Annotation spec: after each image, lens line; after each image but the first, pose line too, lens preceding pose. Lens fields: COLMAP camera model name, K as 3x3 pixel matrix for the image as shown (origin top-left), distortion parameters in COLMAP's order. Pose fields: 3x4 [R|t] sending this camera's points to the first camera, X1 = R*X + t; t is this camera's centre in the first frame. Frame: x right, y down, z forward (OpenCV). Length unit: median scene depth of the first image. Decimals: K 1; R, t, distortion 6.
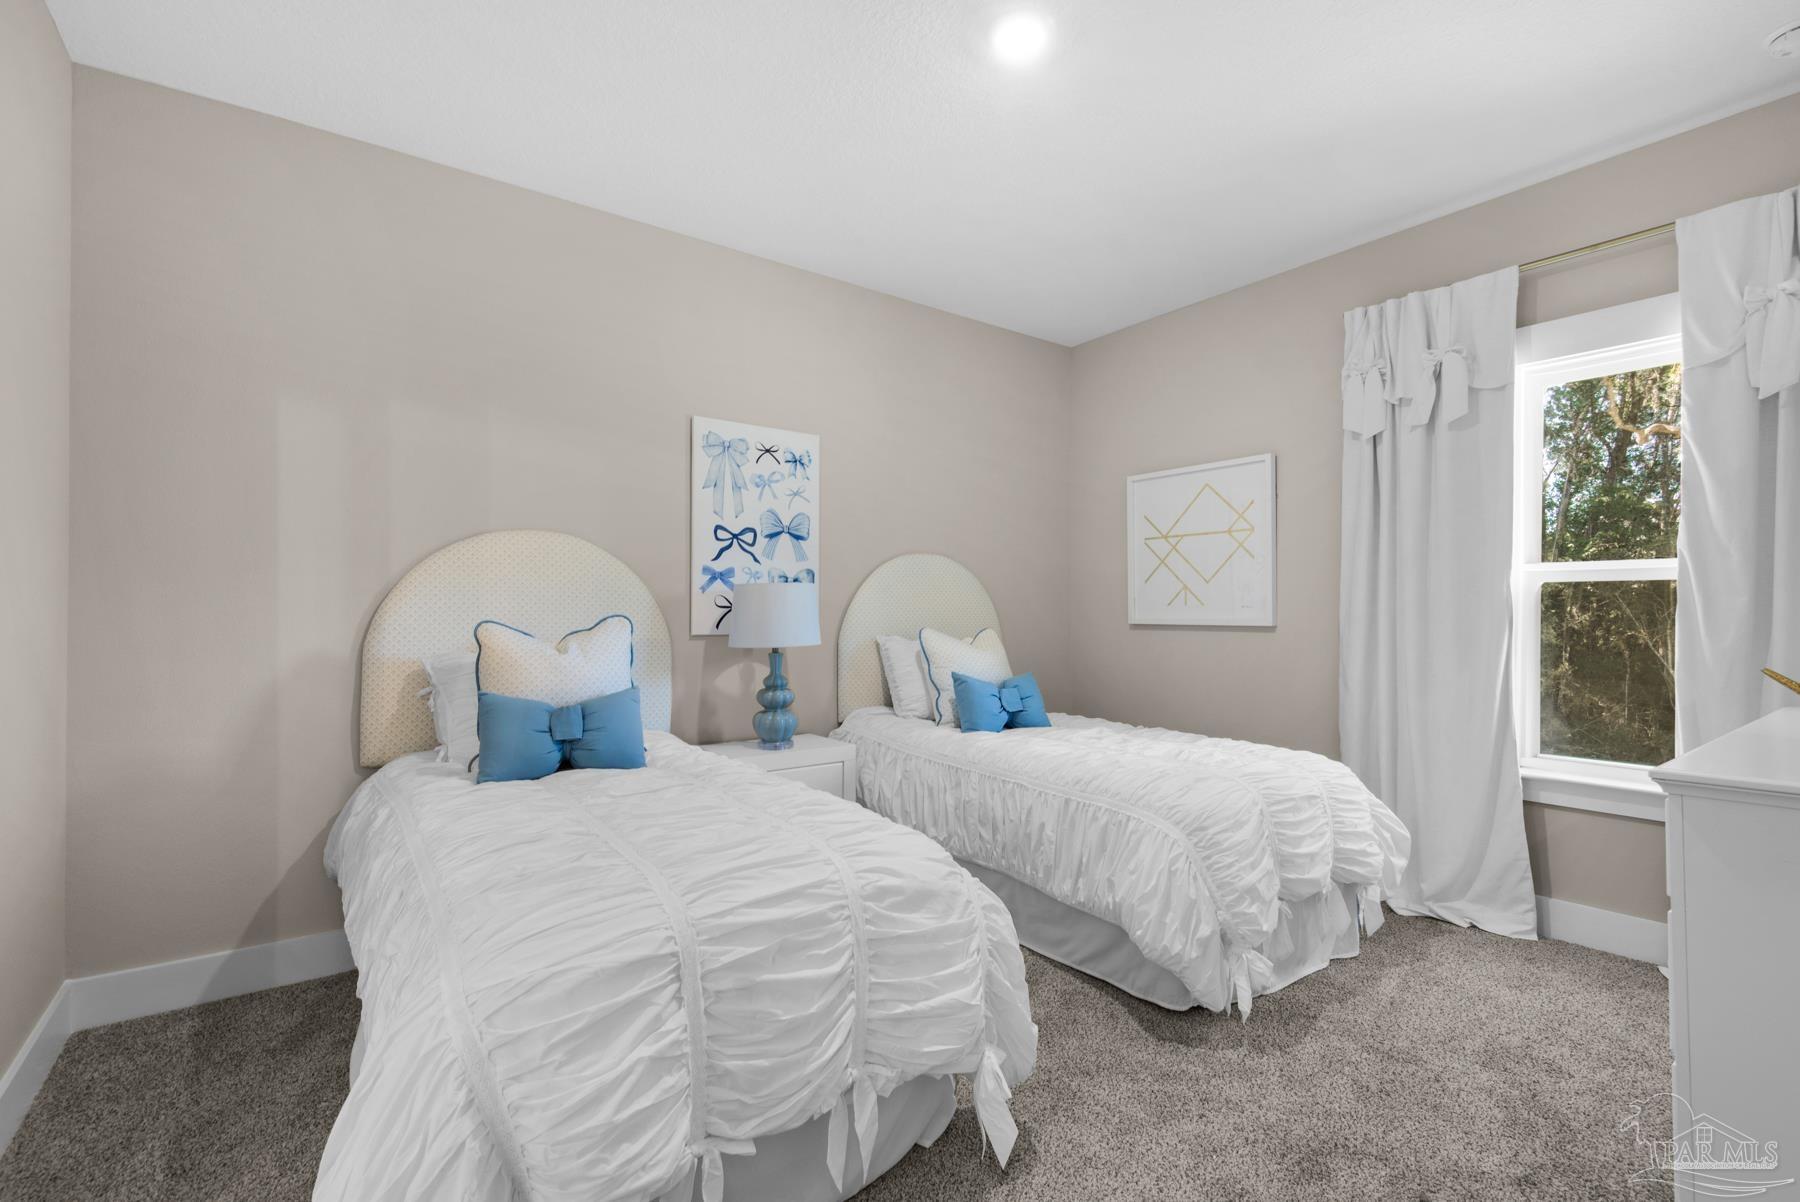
lens RADIAL K [[839.1, 0, 908.8], [0, 839.1, 598.8], [0, 0, 1]] dist [0.018428, -0.007591]
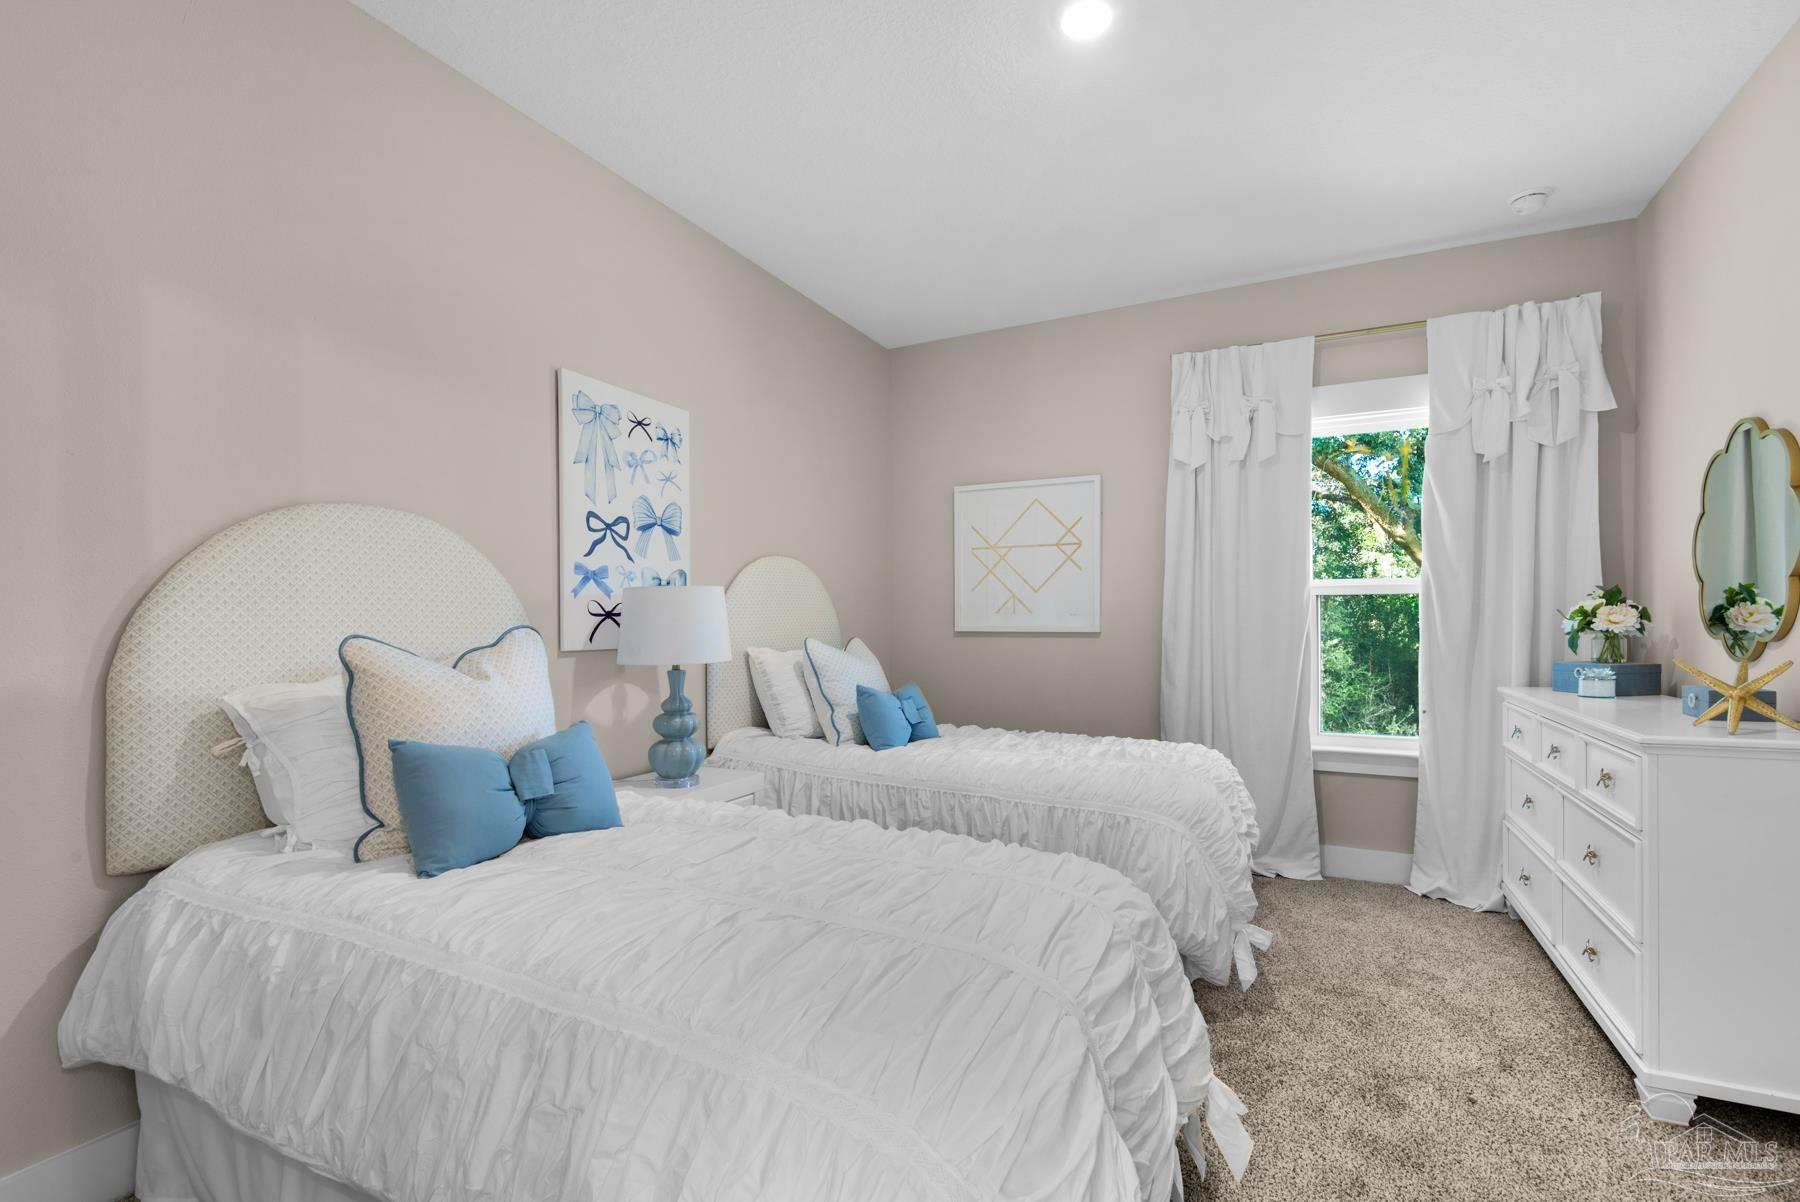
lens RADIAL K [[839.1, 0, 919.7], [0, 839.1, 632.1], [0, 0, 1]] dist [0.018428, -0.007591]
pose [[0.887607, -0.009412, 0.460506, -0.320019], [-0.003560, 0.999621, 0.027292, 0.003065], [-0.460589, -0.025864, 0.887237, 0.152147]]
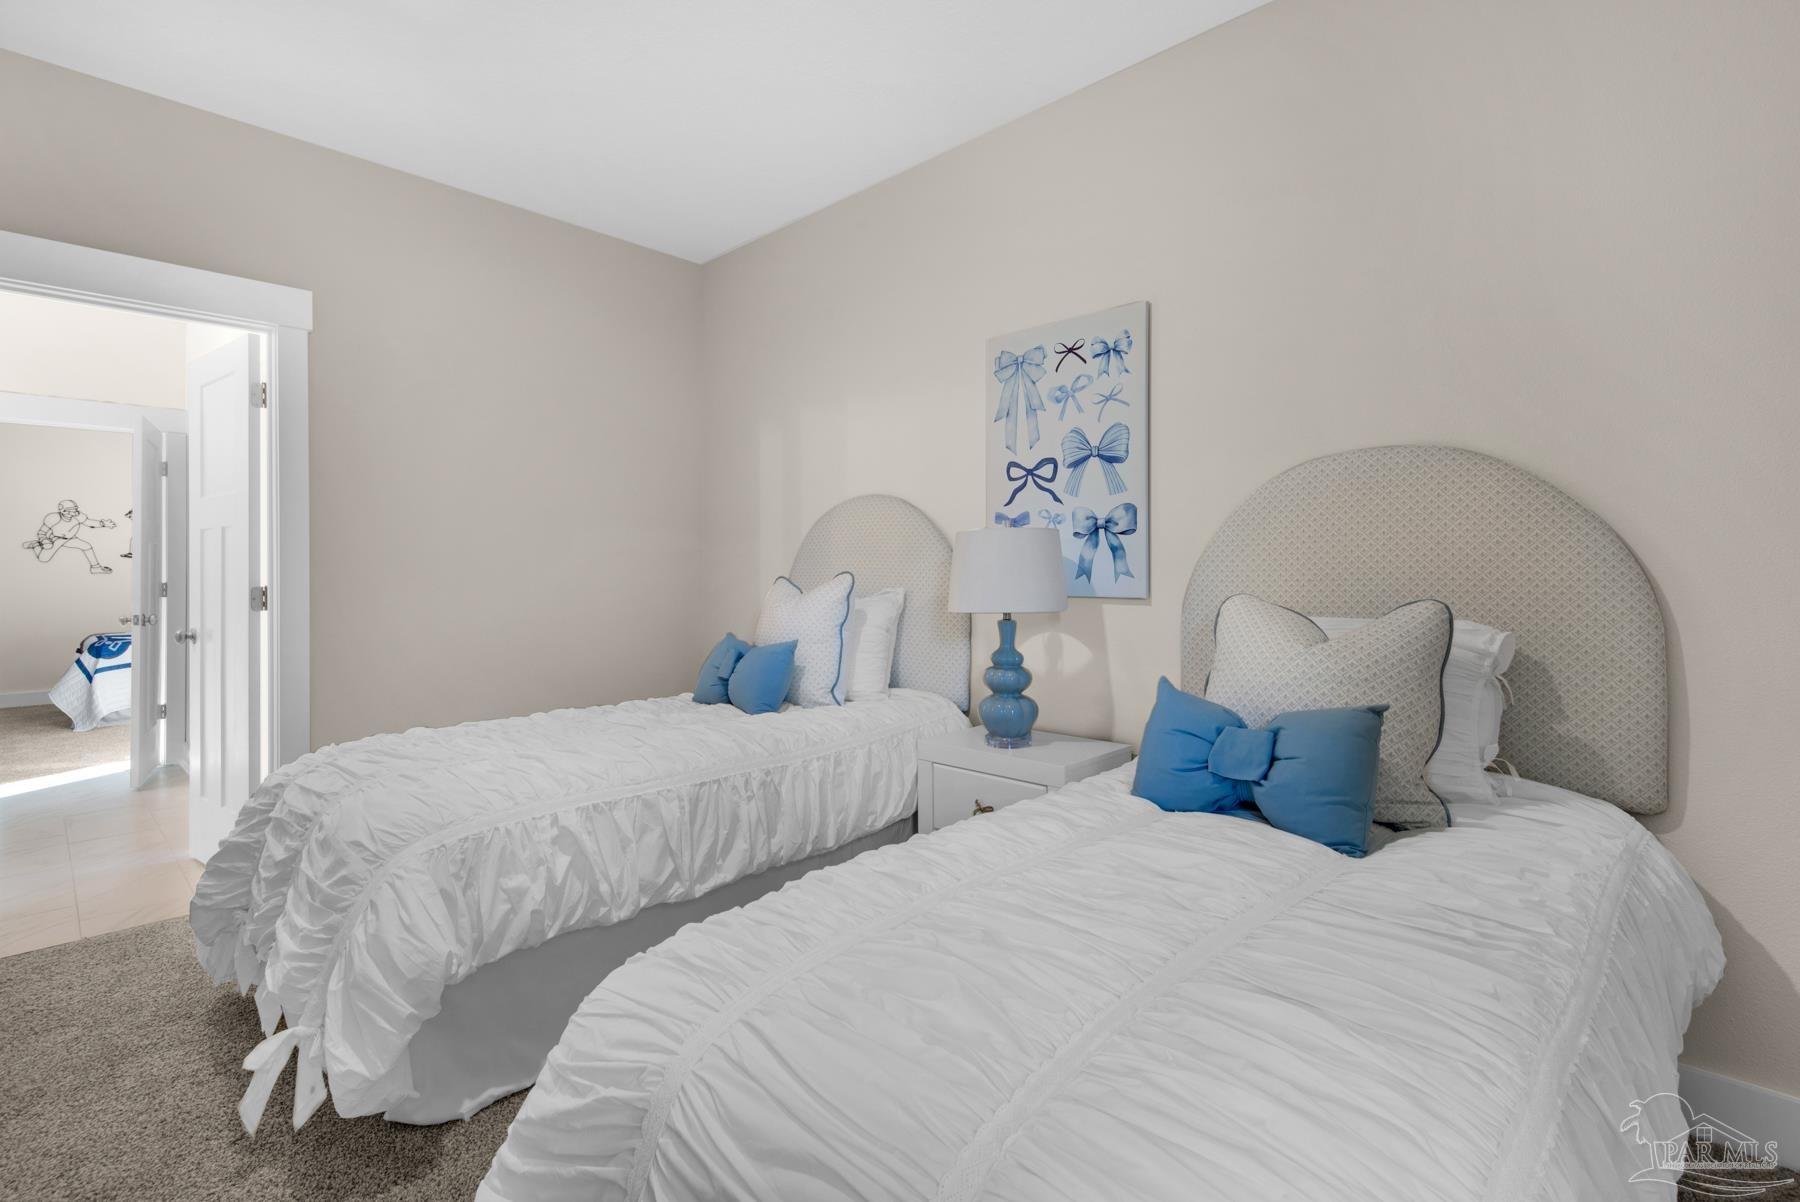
lens RADIAL K [[839.1, 0, 888.0], [0, 839.1, 562.8], [0, 0, 1]] dist [0.018428, -0.007591]
pose [[0.134677, -0.011341, -0.990825, 0.572716], [0.019279, 0.999775, -0.008822, 0.015957], [0.990702, -0.017914, 0.134866, 0.773498]]
